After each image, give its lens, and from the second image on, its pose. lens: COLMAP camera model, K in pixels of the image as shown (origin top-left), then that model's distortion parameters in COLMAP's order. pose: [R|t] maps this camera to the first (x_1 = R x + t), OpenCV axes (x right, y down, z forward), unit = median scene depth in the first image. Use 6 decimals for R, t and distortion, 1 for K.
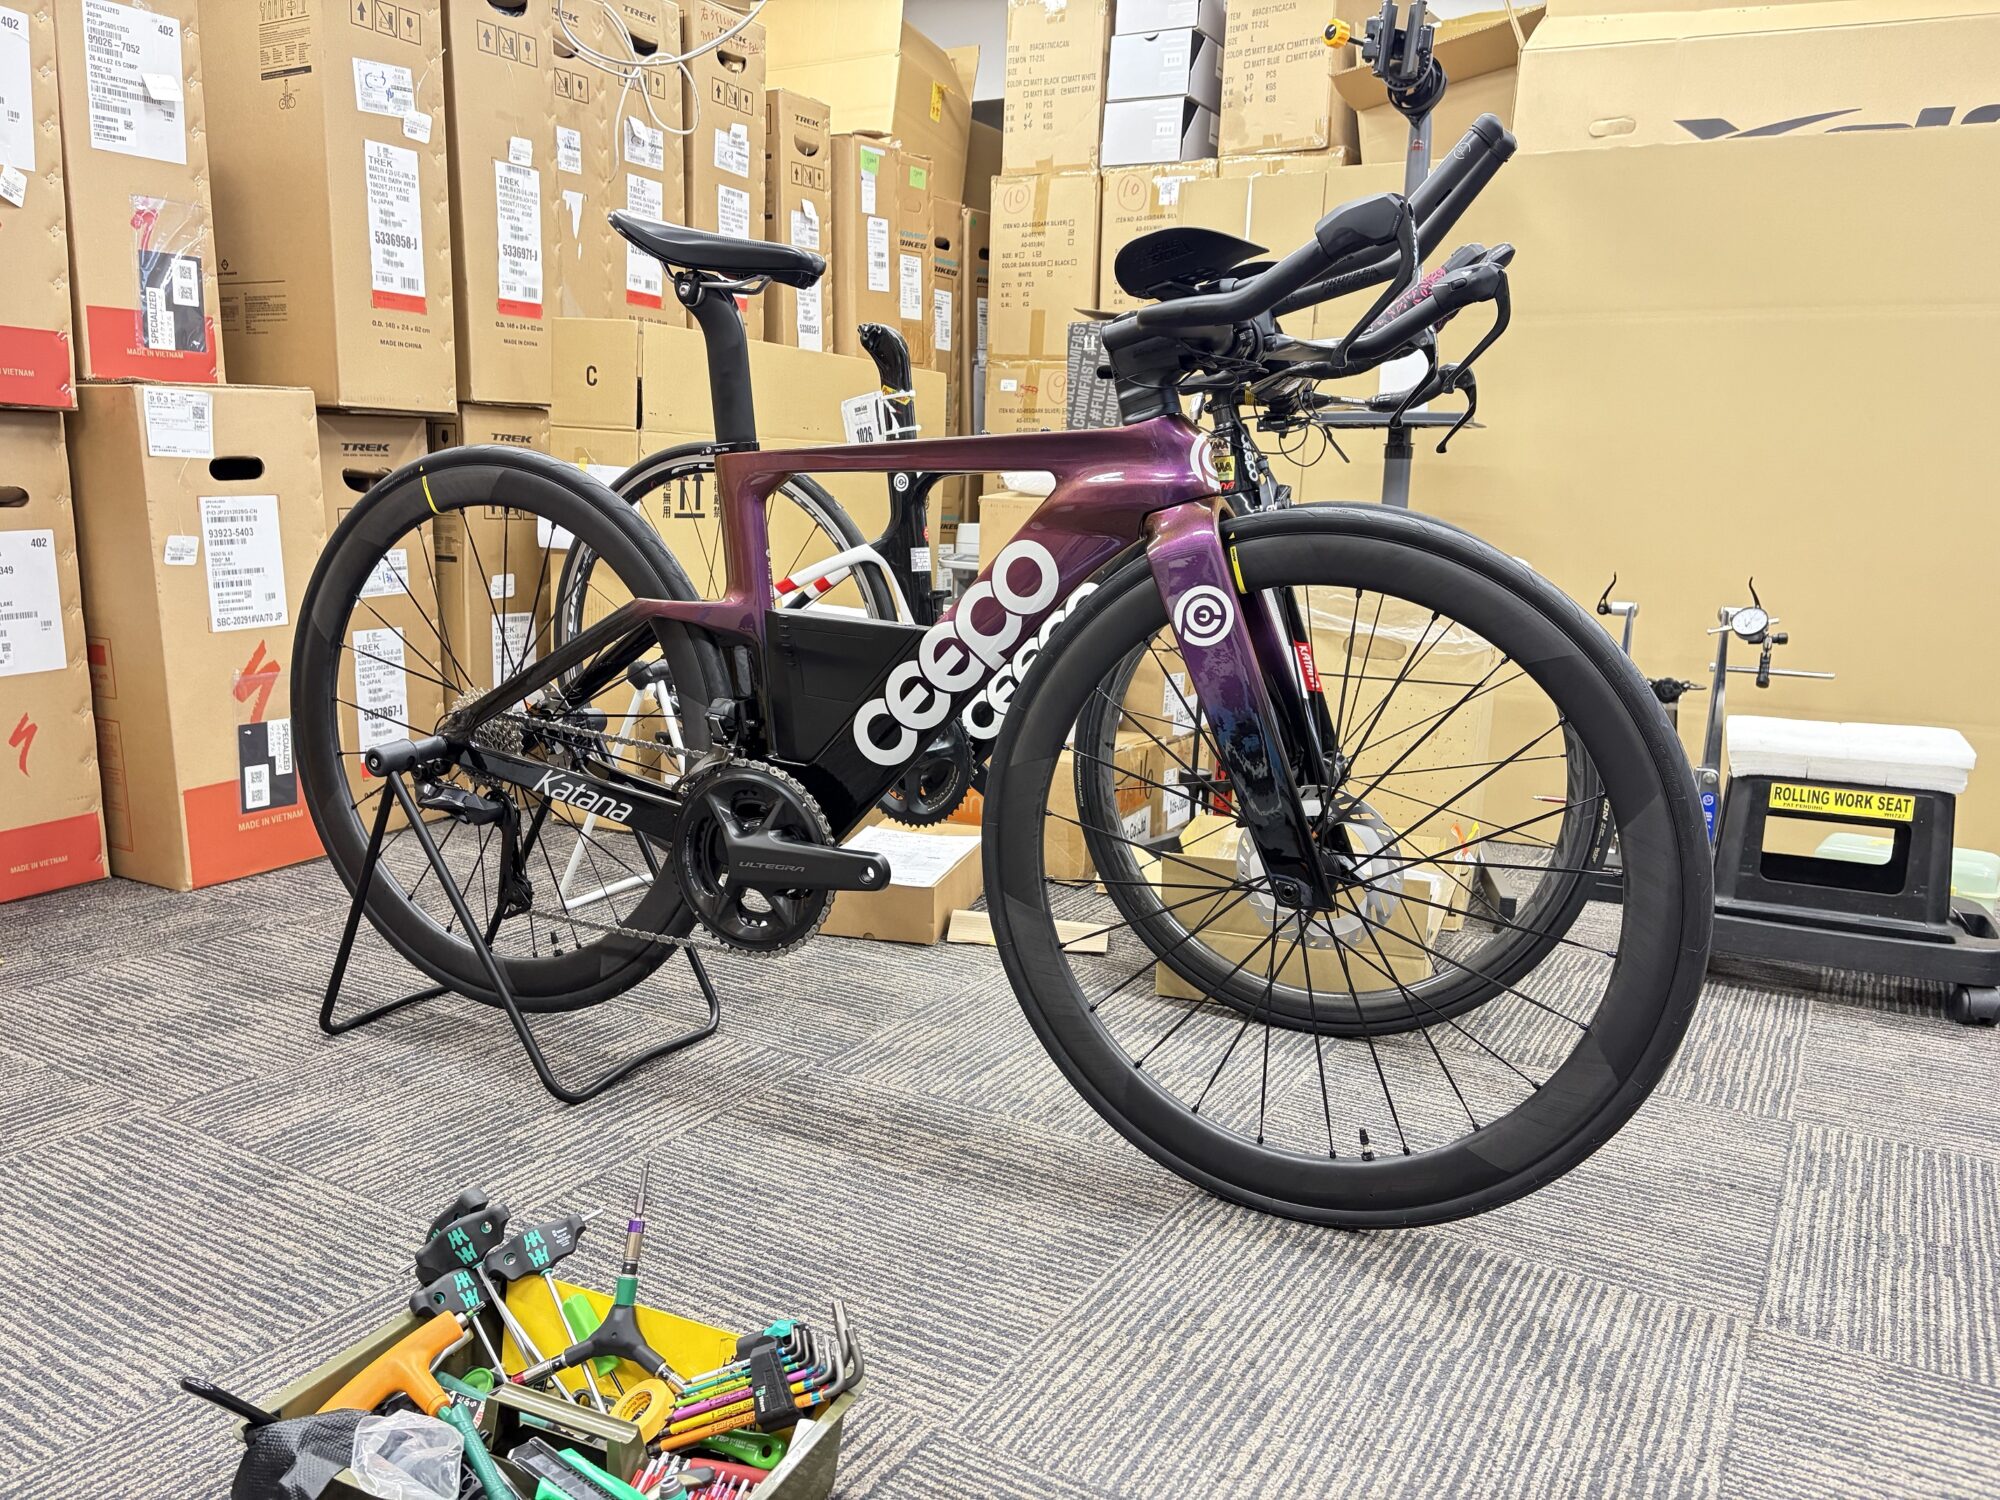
lens RADIAL K [[1505.2, 0, 1005.3], [0, 1505.2, 737.6], [0, 0, 1]] dist [0.052659, -0.047777]
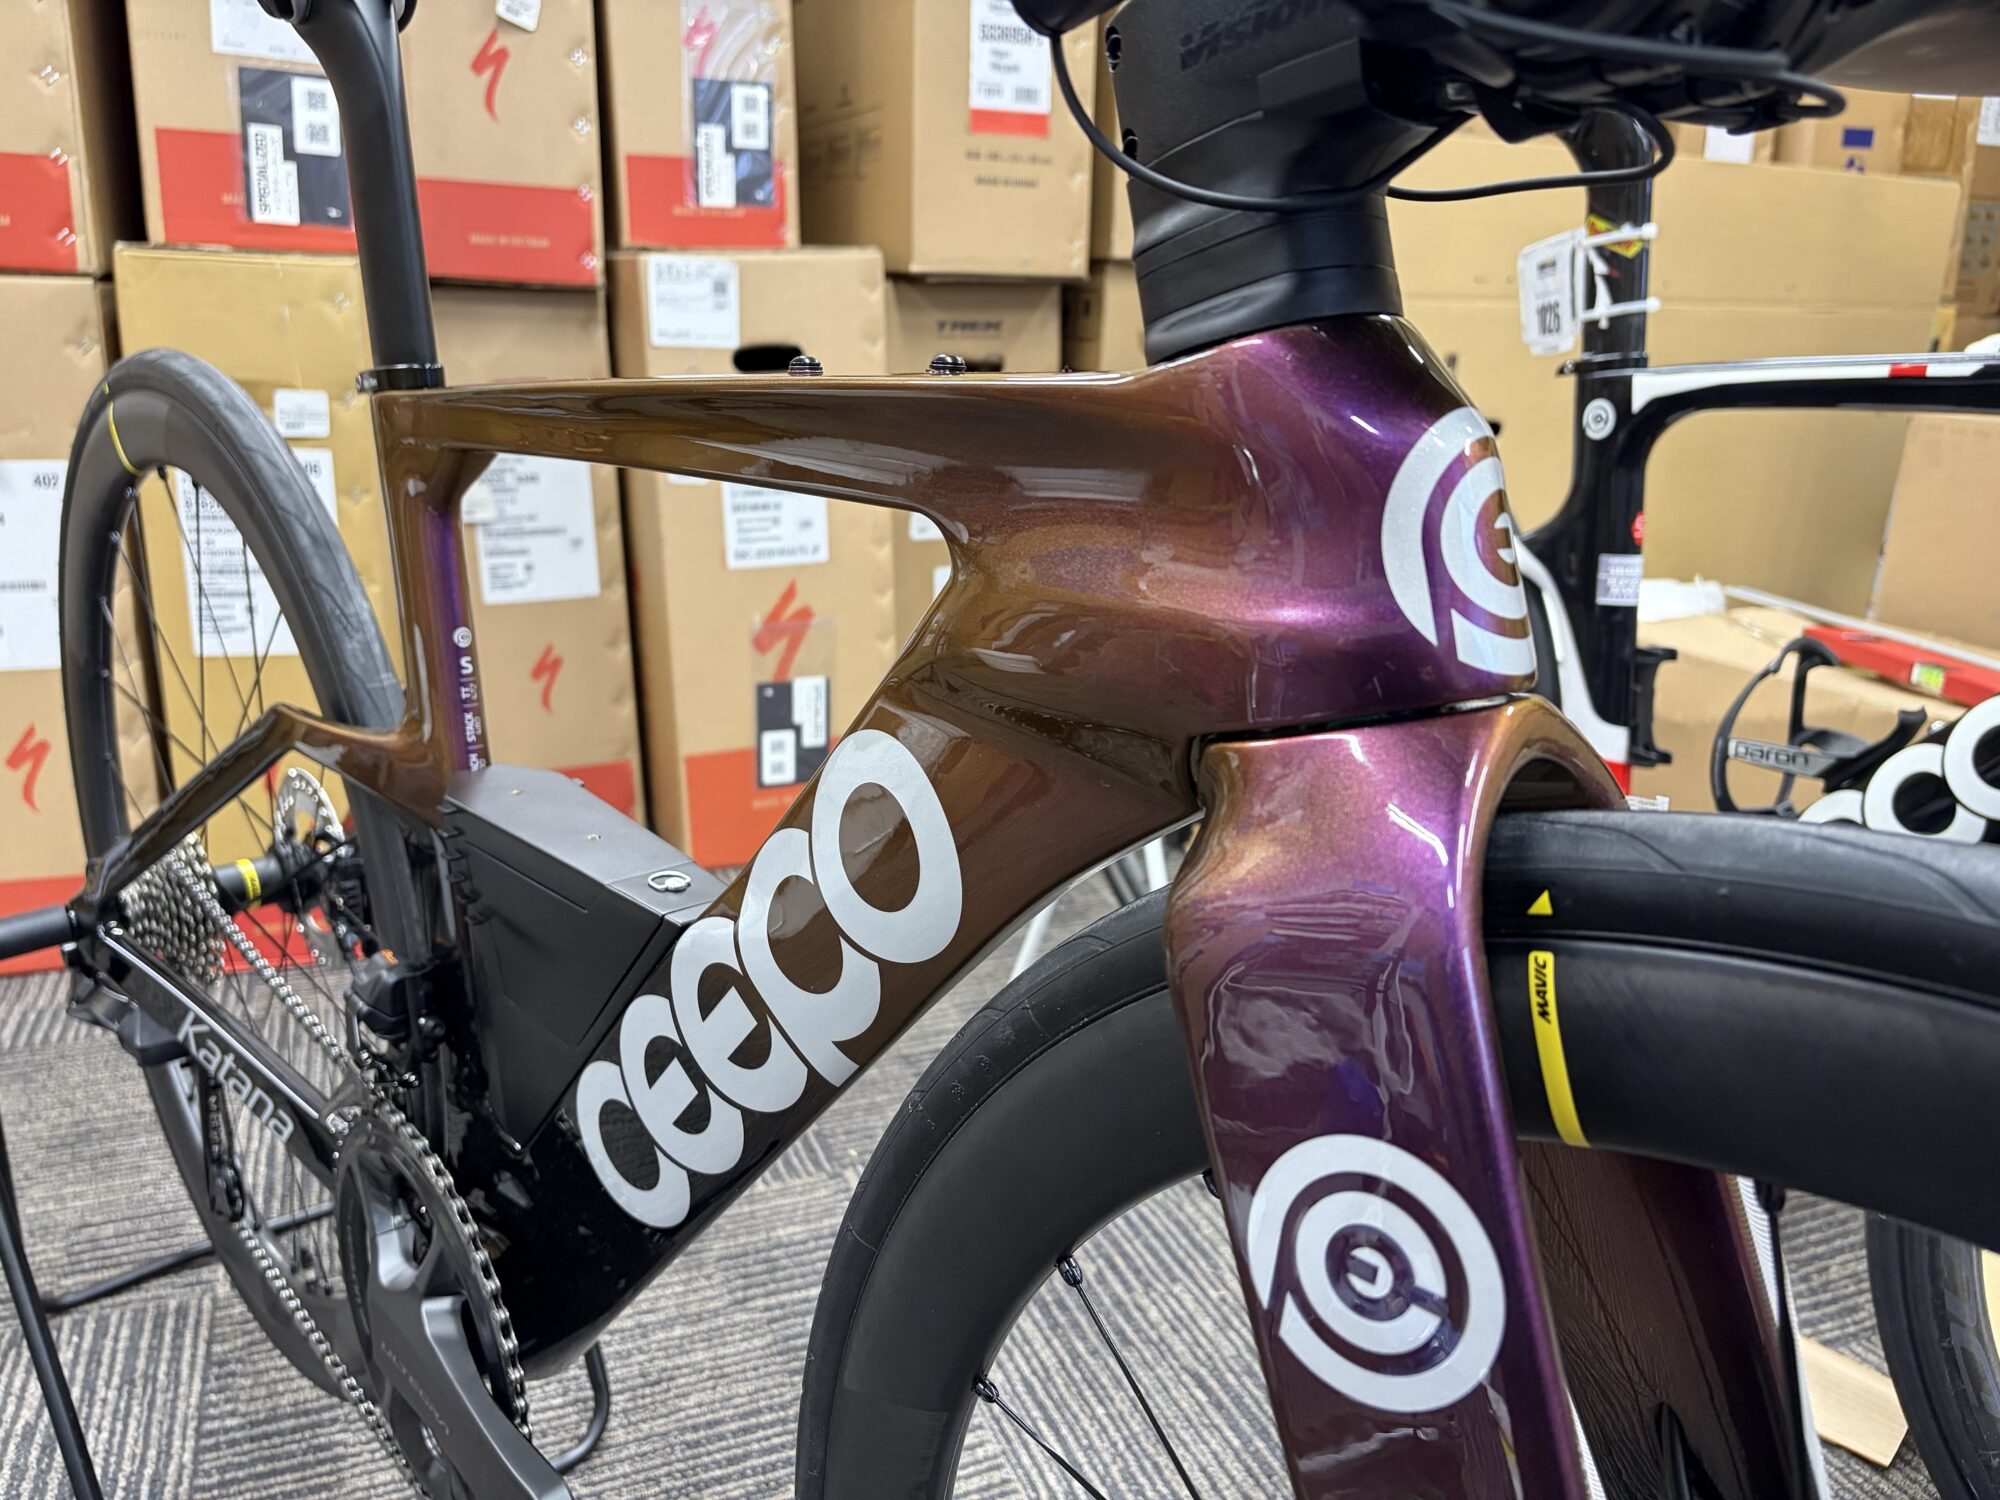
lens RADIAL K [[1505.2, 0, 1054.3], [0, 1505.2, 758.1], [0, 0, 1]] dist [0.052659, -0.047777]
pose [[0.730151, 0.198274, -0.653886, 0.188219], [-0.131154, 0.979847, 0.150662, -0.140224], [0.670581, -0.024246, 0.741440, 0.639393]]
